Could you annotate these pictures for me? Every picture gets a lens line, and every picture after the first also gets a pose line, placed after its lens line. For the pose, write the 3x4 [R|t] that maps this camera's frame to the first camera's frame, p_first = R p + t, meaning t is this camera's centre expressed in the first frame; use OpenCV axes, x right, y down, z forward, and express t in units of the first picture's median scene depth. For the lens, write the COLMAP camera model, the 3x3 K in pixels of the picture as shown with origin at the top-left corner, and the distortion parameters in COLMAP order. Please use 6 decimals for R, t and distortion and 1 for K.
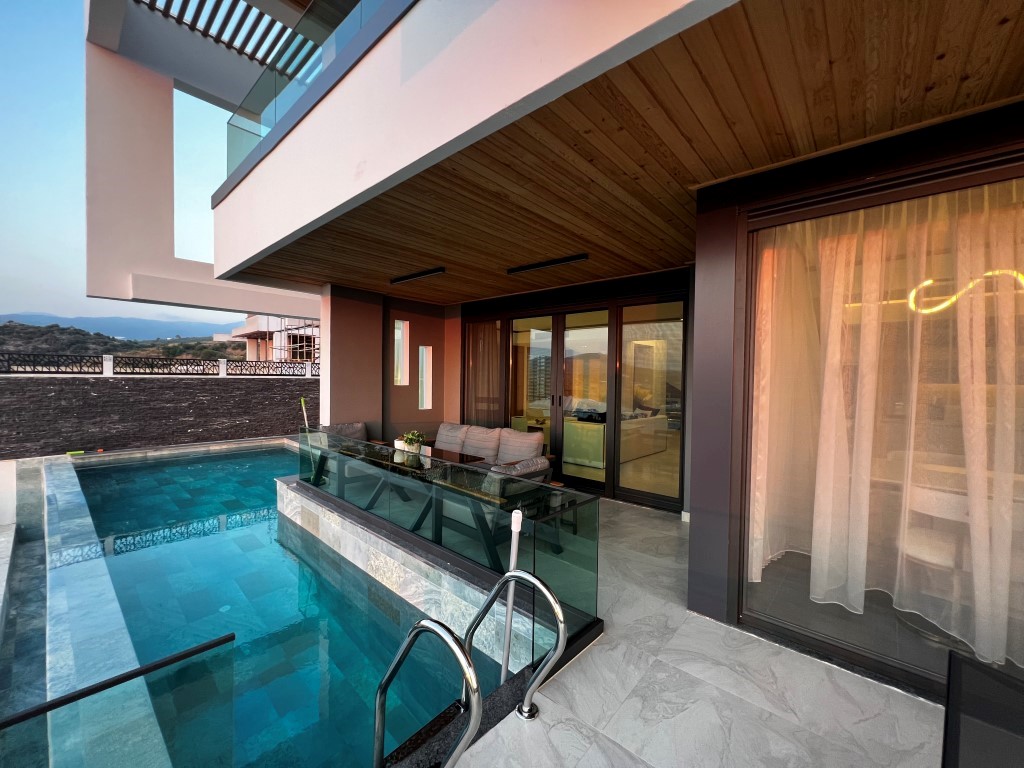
lens RADIAL K [[412.2, 0, 508.7], [0, 412.2, 386.8], [0, 0, 1]] dist [-0.000875, 0.000021]
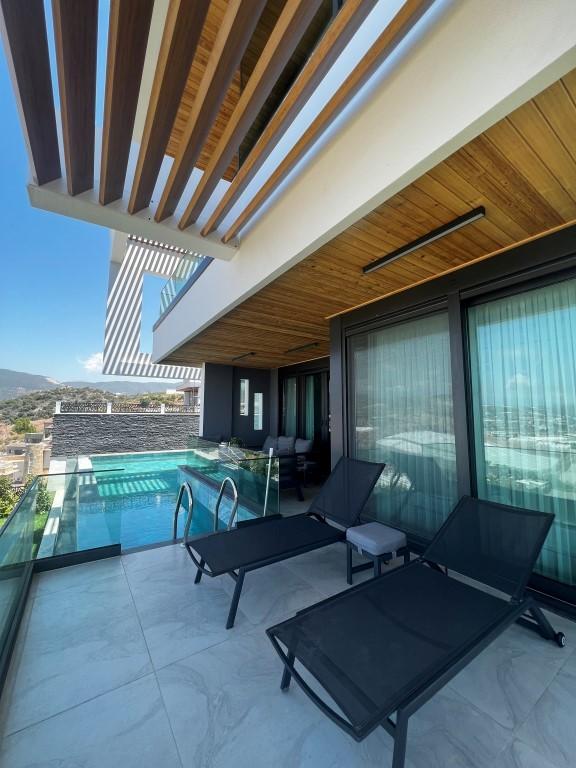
lens RADIAL K [[309.1, 0, 290.2], [0, 309.1, 386.2], [0, 0, 1]] dist [-0.000875, 0.000021]
pose [[0.969843, -0.031850, -0.241639, 0.257994], [0.001997, 0.992430, -0.122797, 0.035941], [0.243721, 0.118611, 0.962565, -0.250659]]
